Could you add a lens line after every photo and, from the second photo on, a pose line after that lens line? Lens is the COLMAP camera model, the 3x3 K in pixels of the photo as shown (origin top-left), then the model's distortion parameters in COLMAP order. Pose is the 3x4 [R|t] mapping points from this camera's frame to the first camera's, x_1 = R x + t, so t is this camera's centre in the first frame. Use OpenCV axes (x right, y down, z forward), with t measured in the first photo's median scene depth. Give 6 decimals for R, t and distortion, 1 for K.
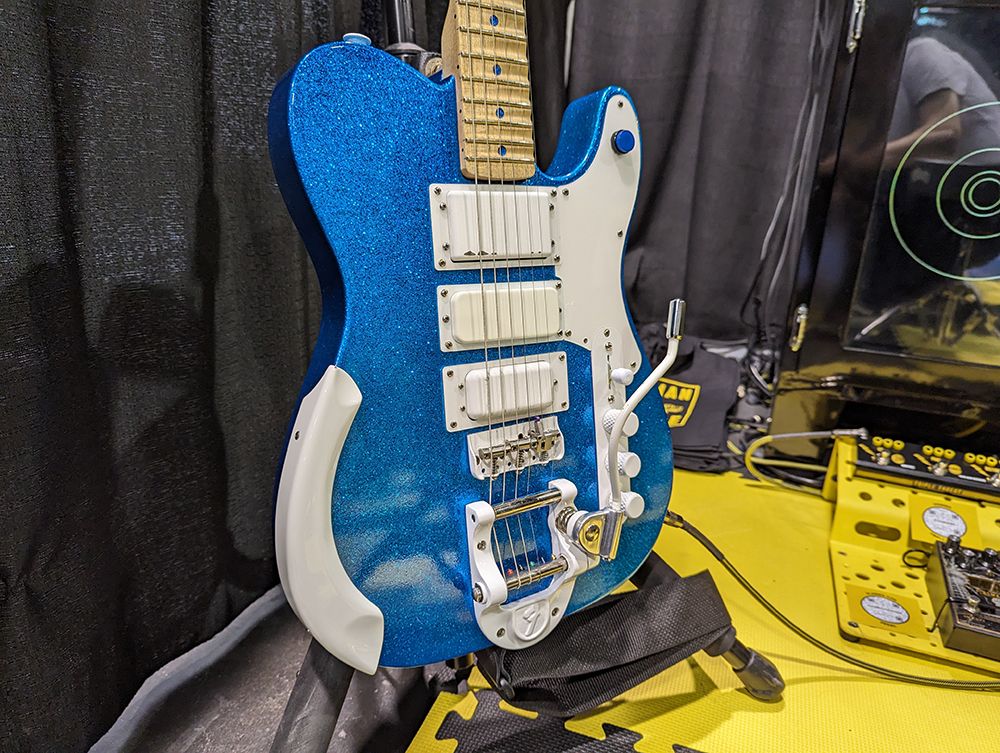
lens RADIAL K [[700.5, 0, 499.9], [0, 700.5, 376.6], [0, 0, 1]] dist [-0.010760, -0.001342]
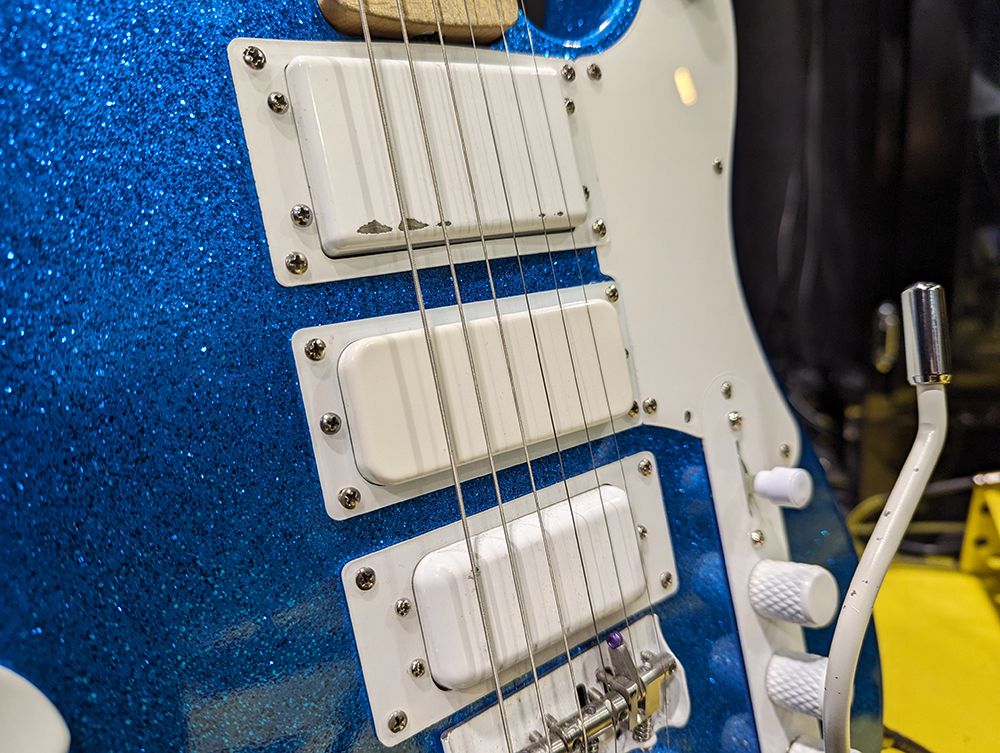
lens RADIAL K [[700.5, 0, 501.1], [0, 700.5, 377.2], [0, 0, 1]] dist [-0.010760, -0.001342]
pose [[0.988345, -0.142187, 0.054384, -0.009980], [0.146077, 0.986359, -0.075873, -0.064052], [-0.042854, 0.082932, 0.995633, 0.630640]]
